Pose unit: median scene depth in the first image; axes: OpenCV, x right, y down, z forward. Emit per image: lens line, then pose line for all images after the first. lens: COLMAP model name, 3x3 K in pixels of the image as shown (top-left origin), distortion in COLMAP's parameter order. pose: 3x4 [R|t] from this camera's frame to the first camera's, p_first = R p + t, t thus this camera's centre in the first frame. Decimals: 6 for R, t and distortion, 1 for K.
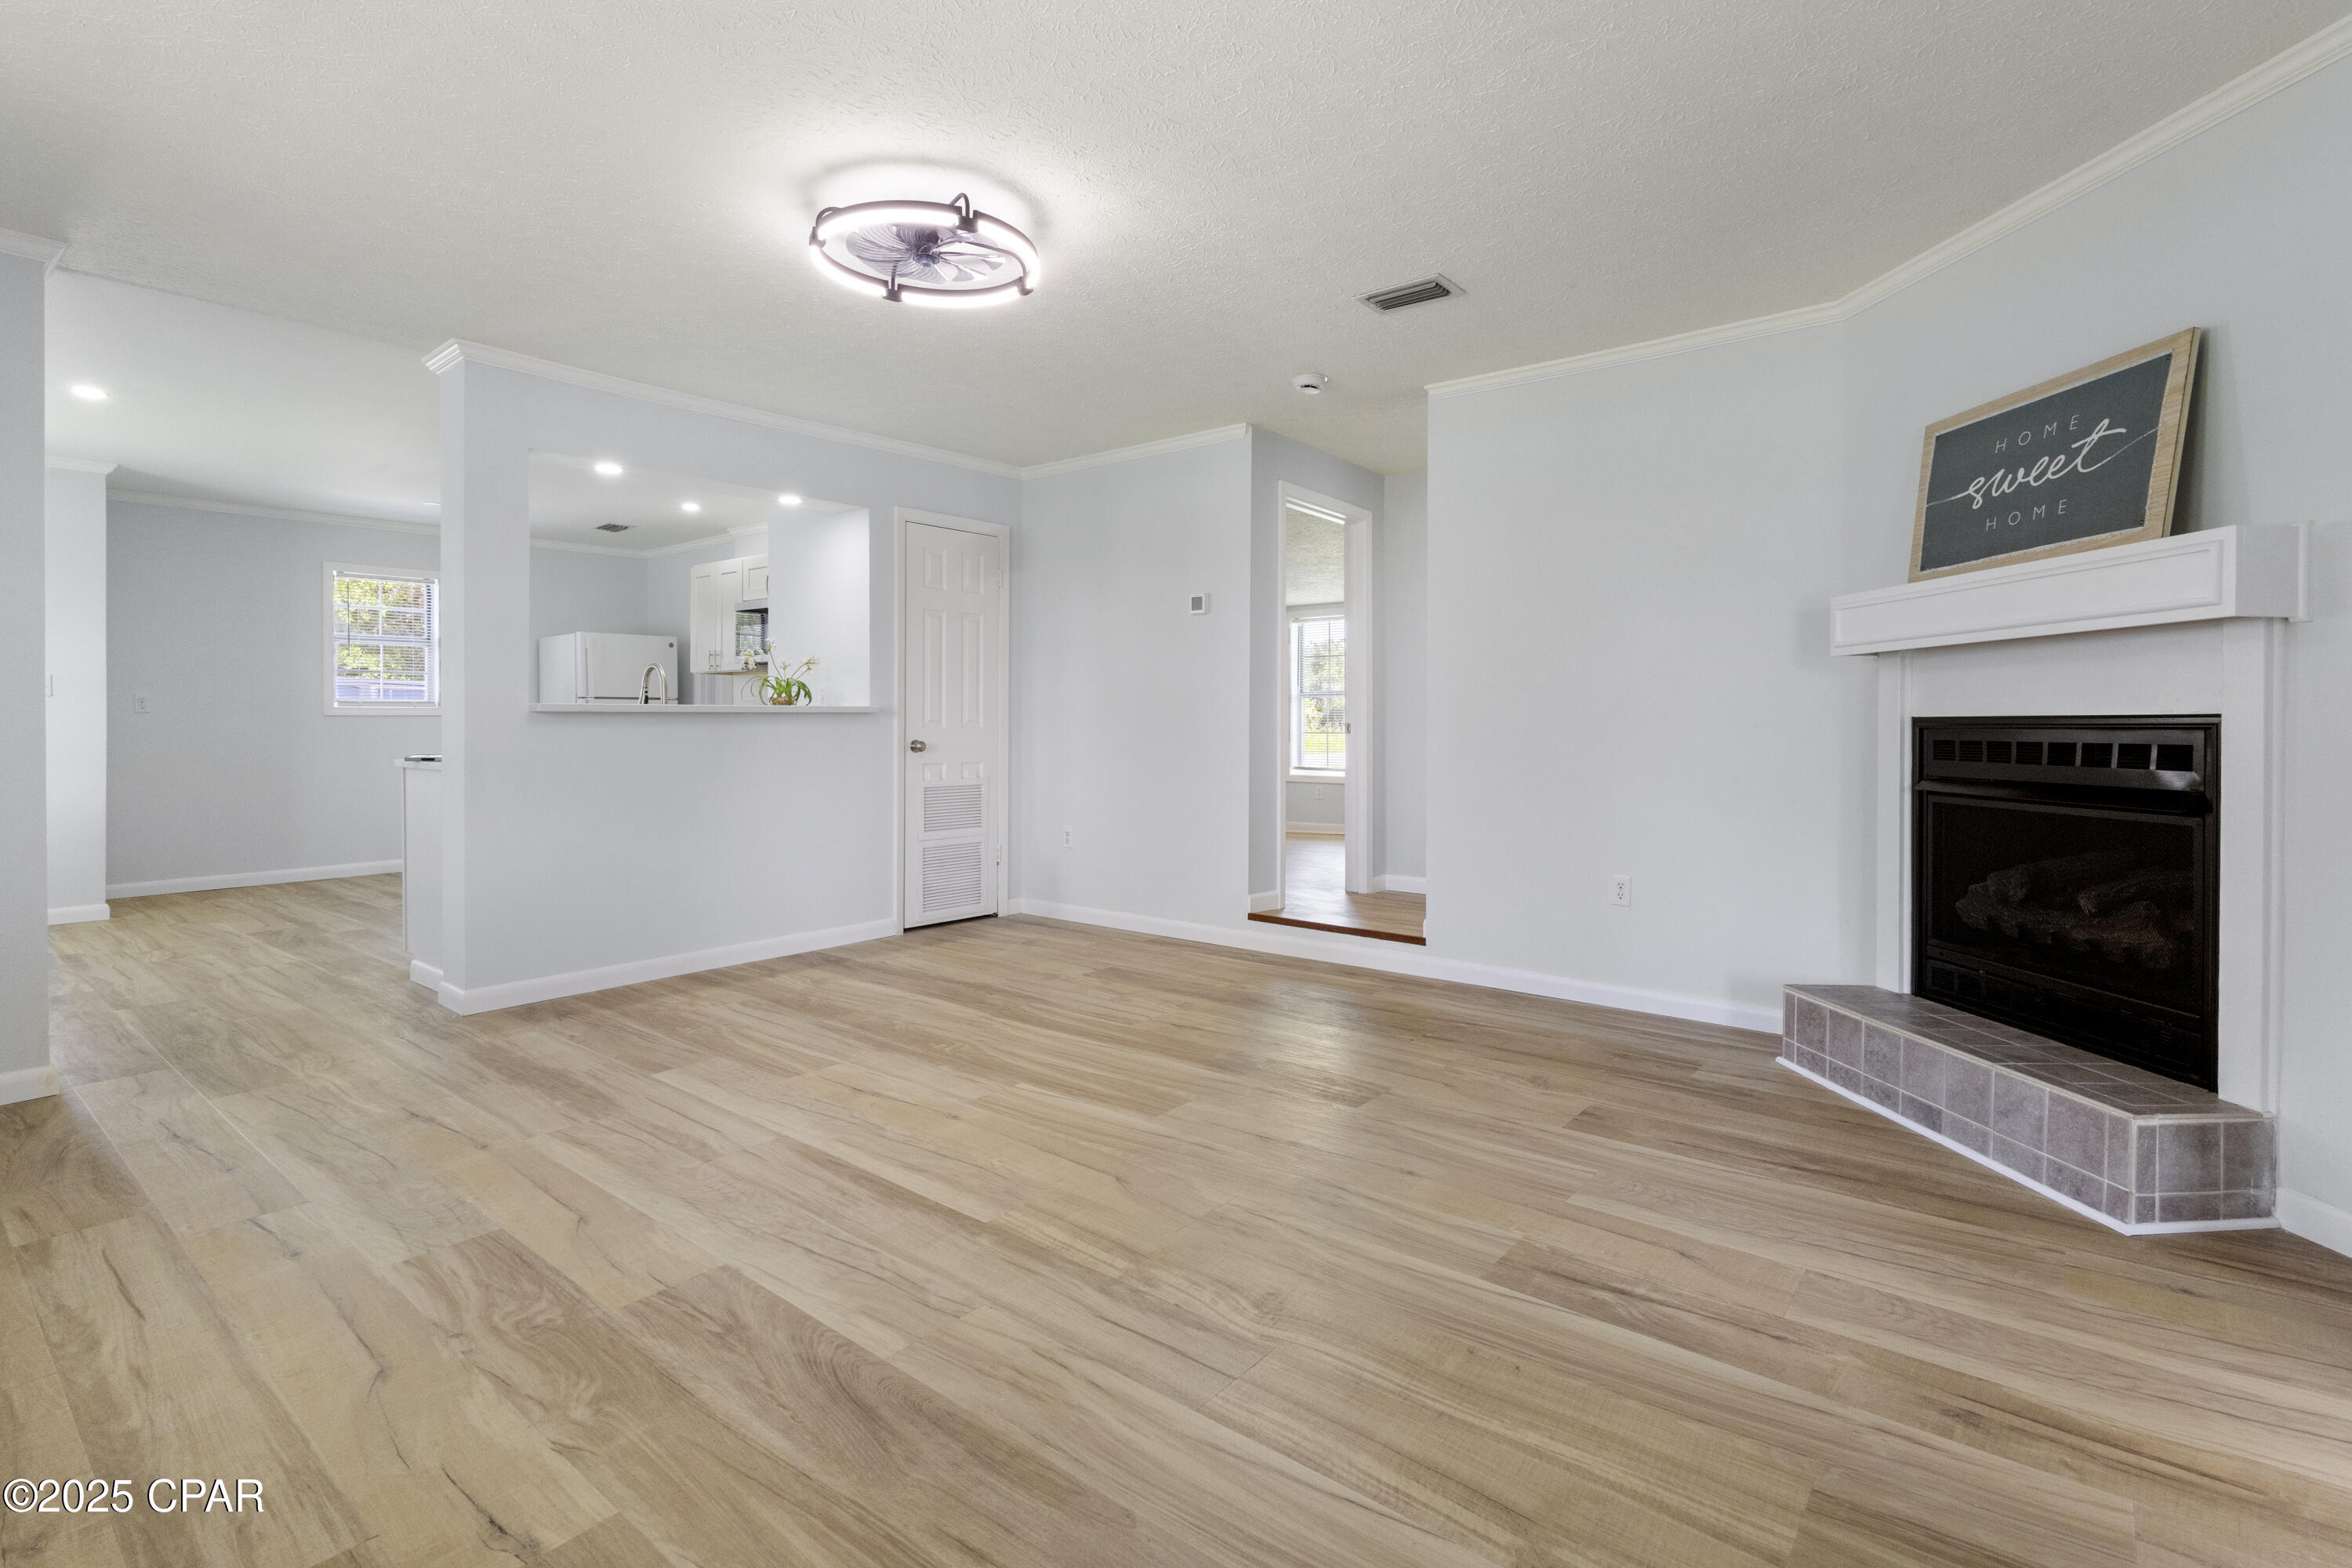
lens RADIAL K [[1103.1, 0, 1172.2], [0, 1103.1, 738.7], [0, 0, 1]] dist [0.003907, 0.000296]
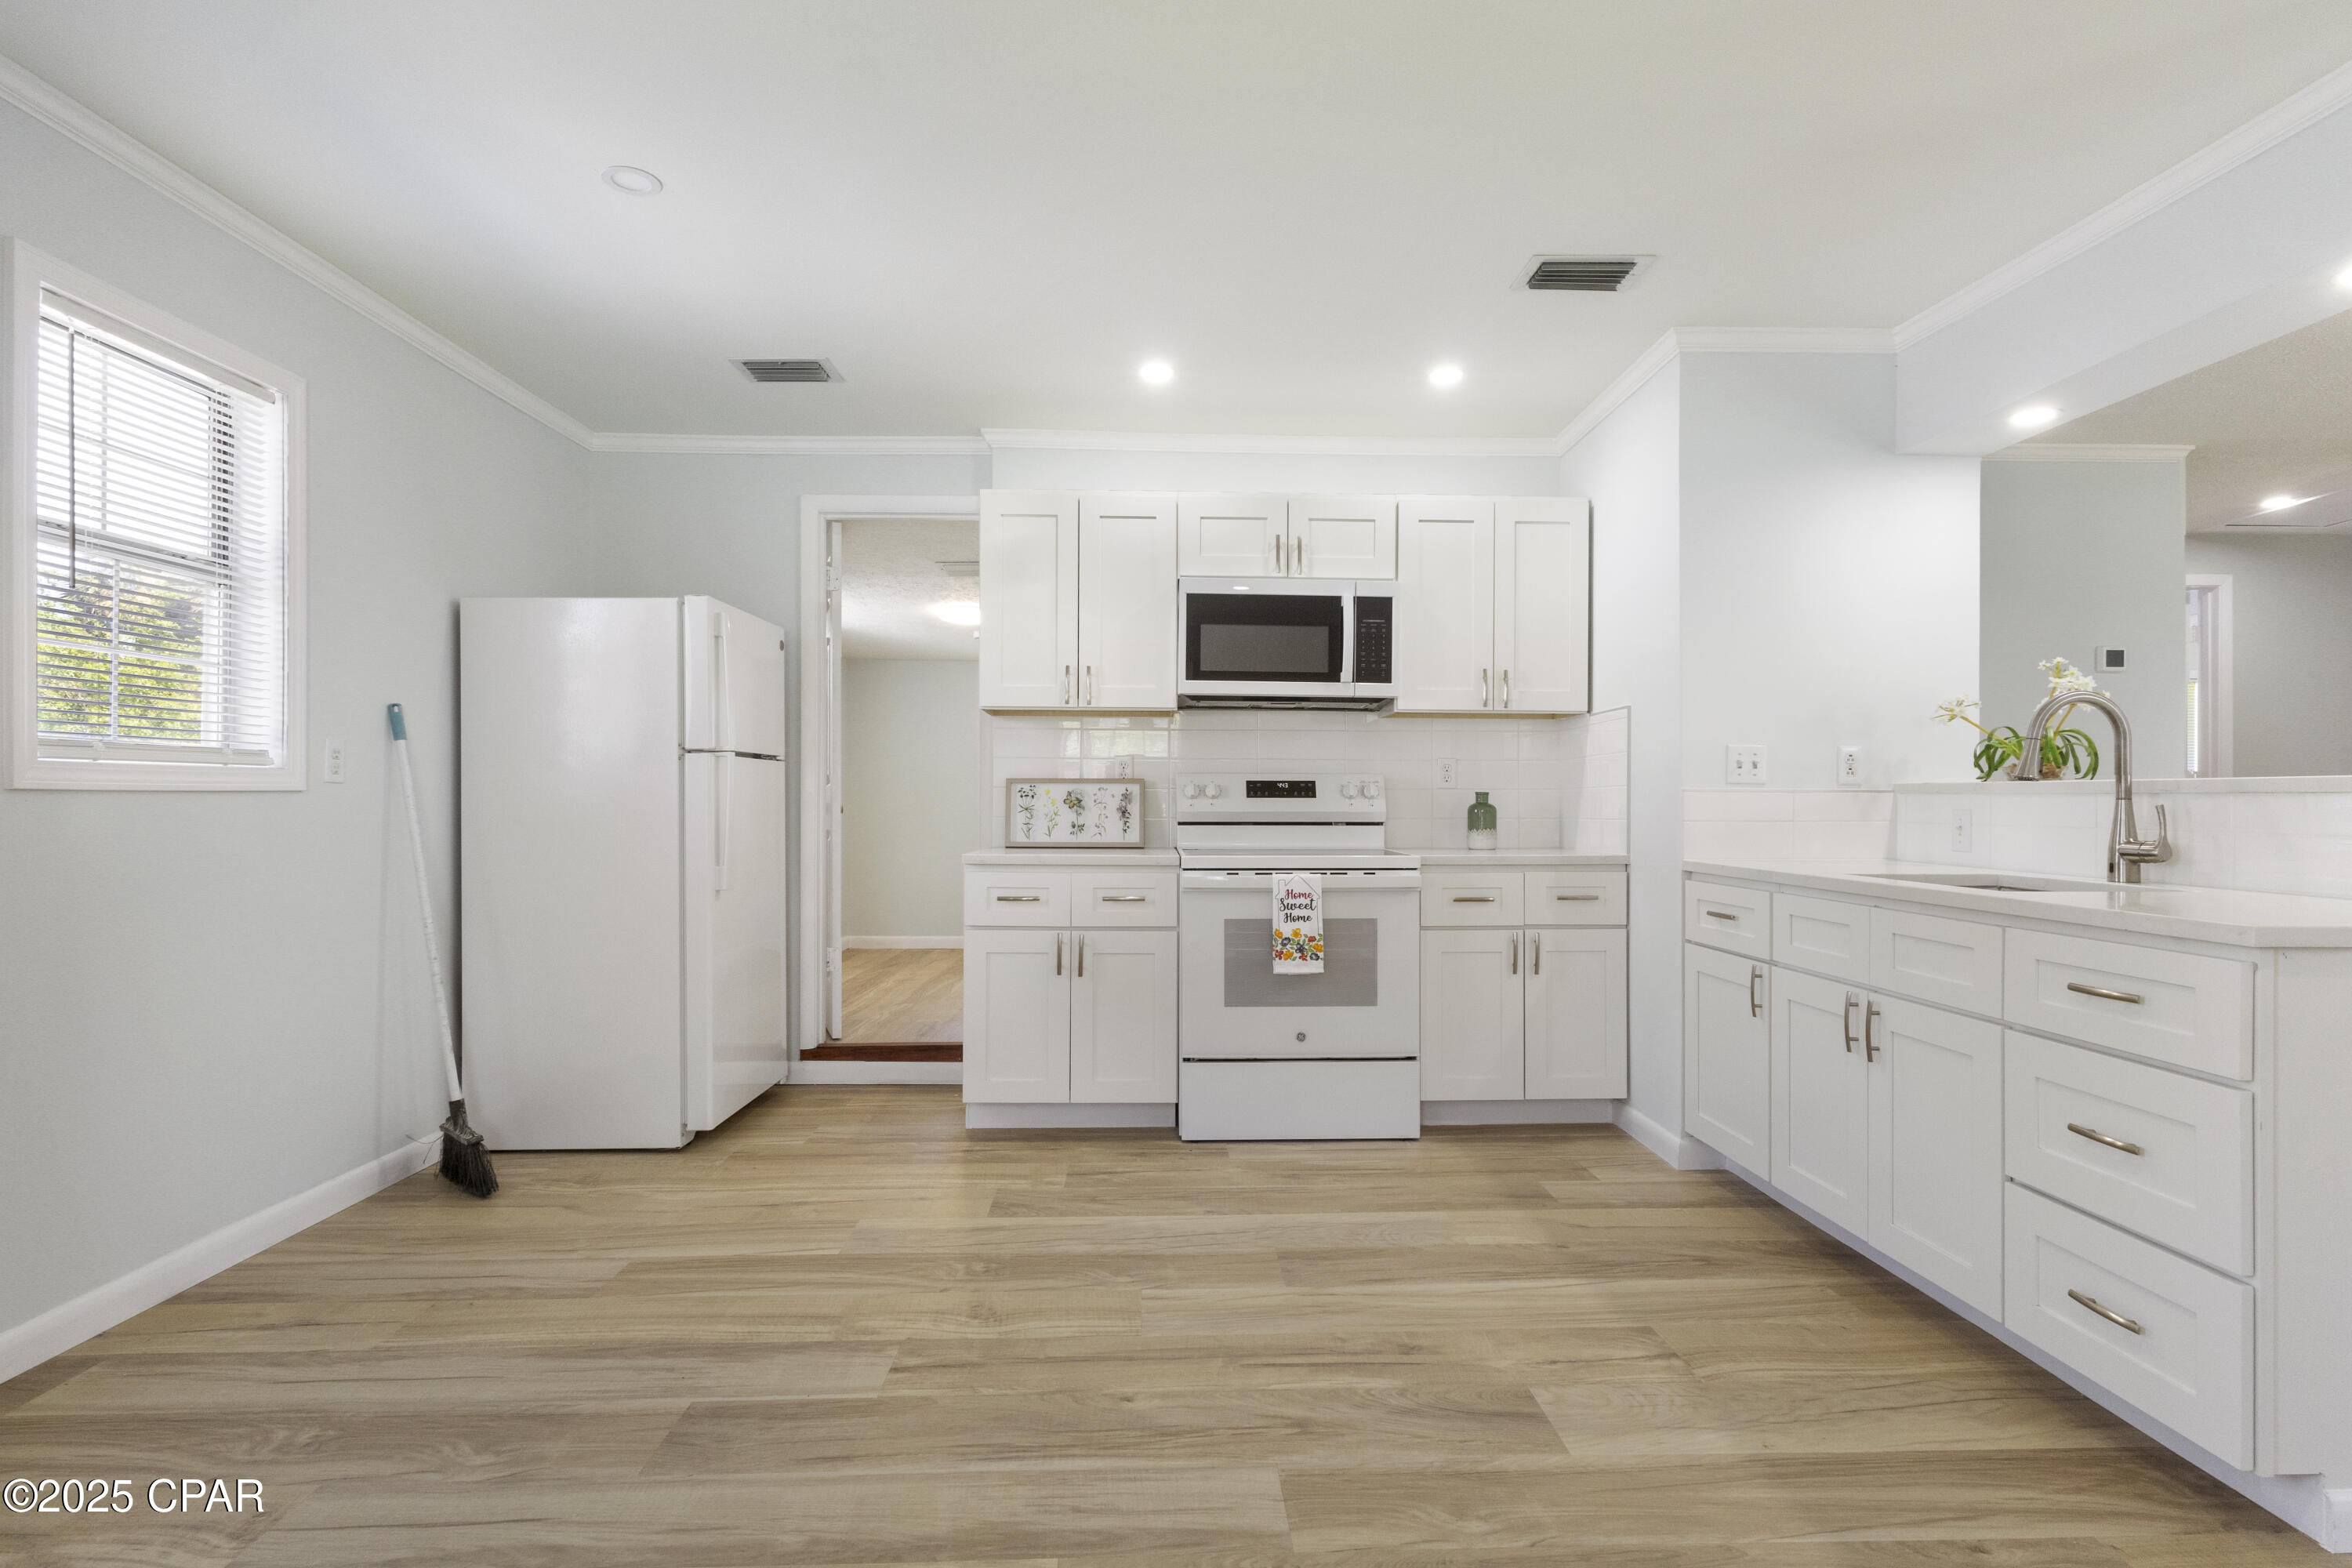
lens RADIAL K [[1139.6, 0, 1179.5], [0, 1139.6, 808.8], [0, 0, 1]] dist [0.004382, 0.001315]
pose [[0.756711, -0.002903, 0.653743, -1.969302], [0.009370, 0.999936, -0.006405, -0.029834], [-0.653682, 0.010972, 0.756689, 1.581834]]
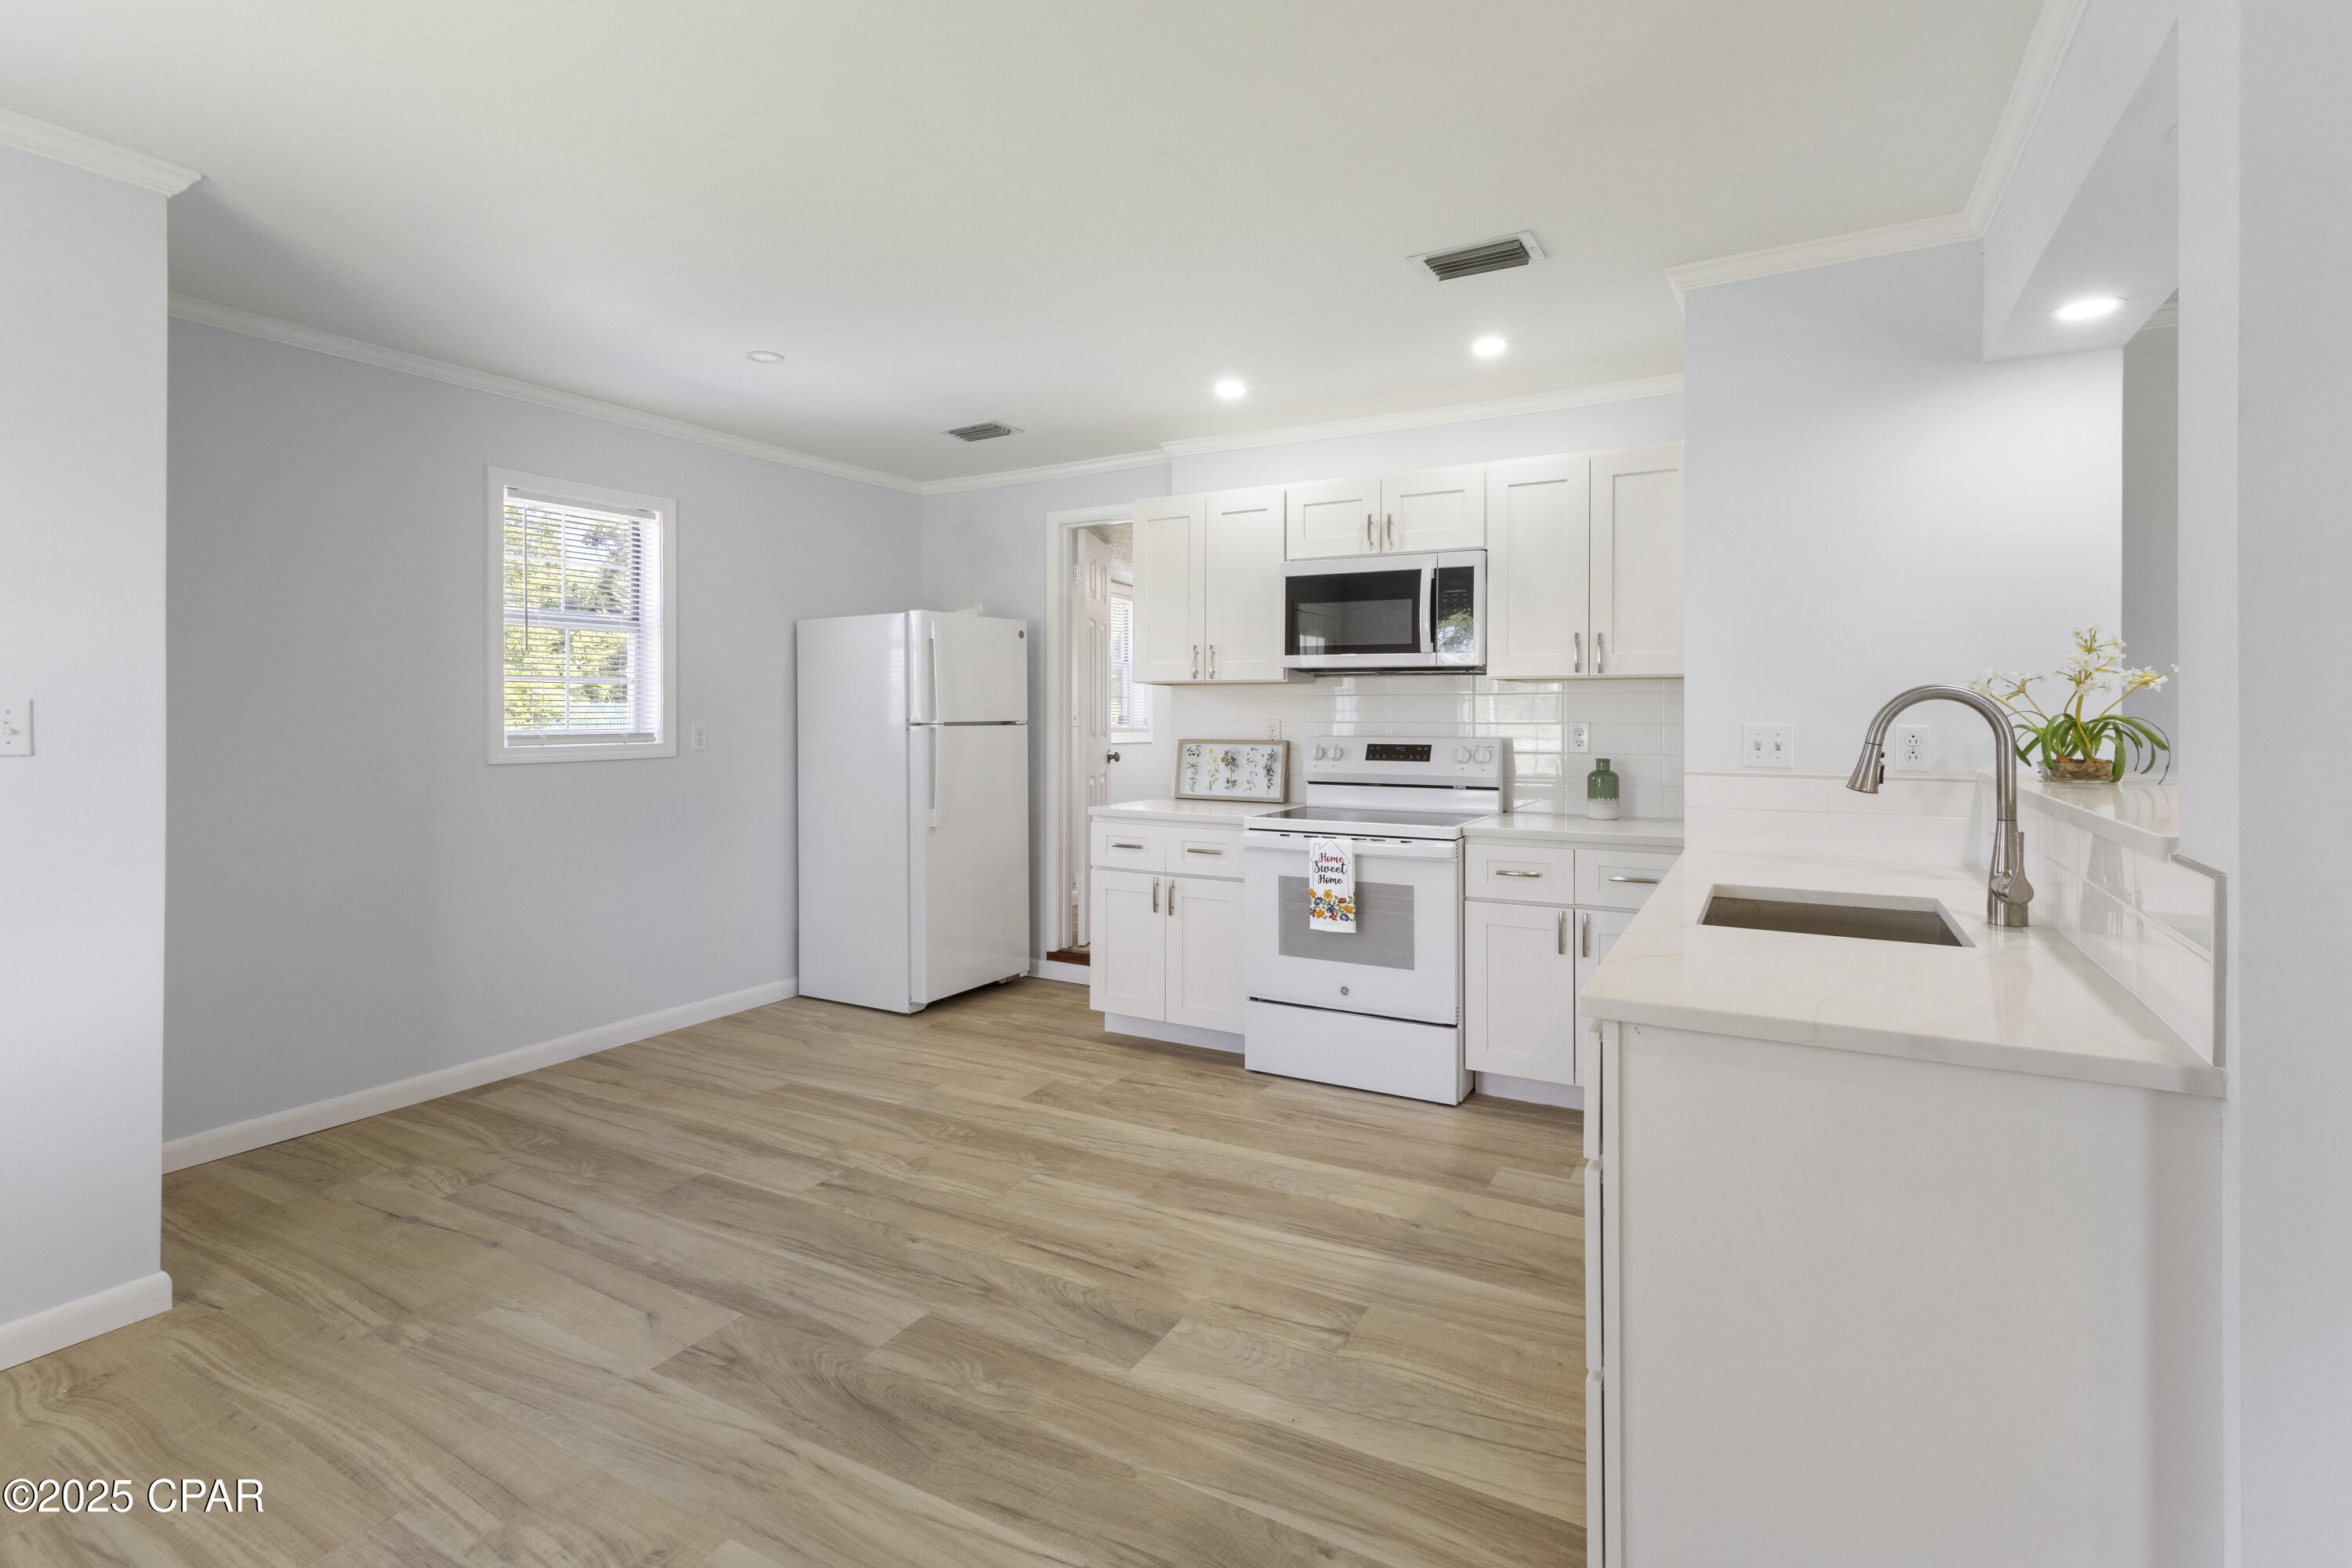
lens RADIAL K [[1105.8, 0, 1166.4], [0, 1105.8, 727.0], [0, 0, 1]] dist [0.001780, 0.001442]
pose [[0.986635, -0.002582, 0.162924, -1.445447], [0.003567, 0.999977, -0.005751, -0.092191], [-0.162905, 0.006255, 0.986622, 1.177290]]
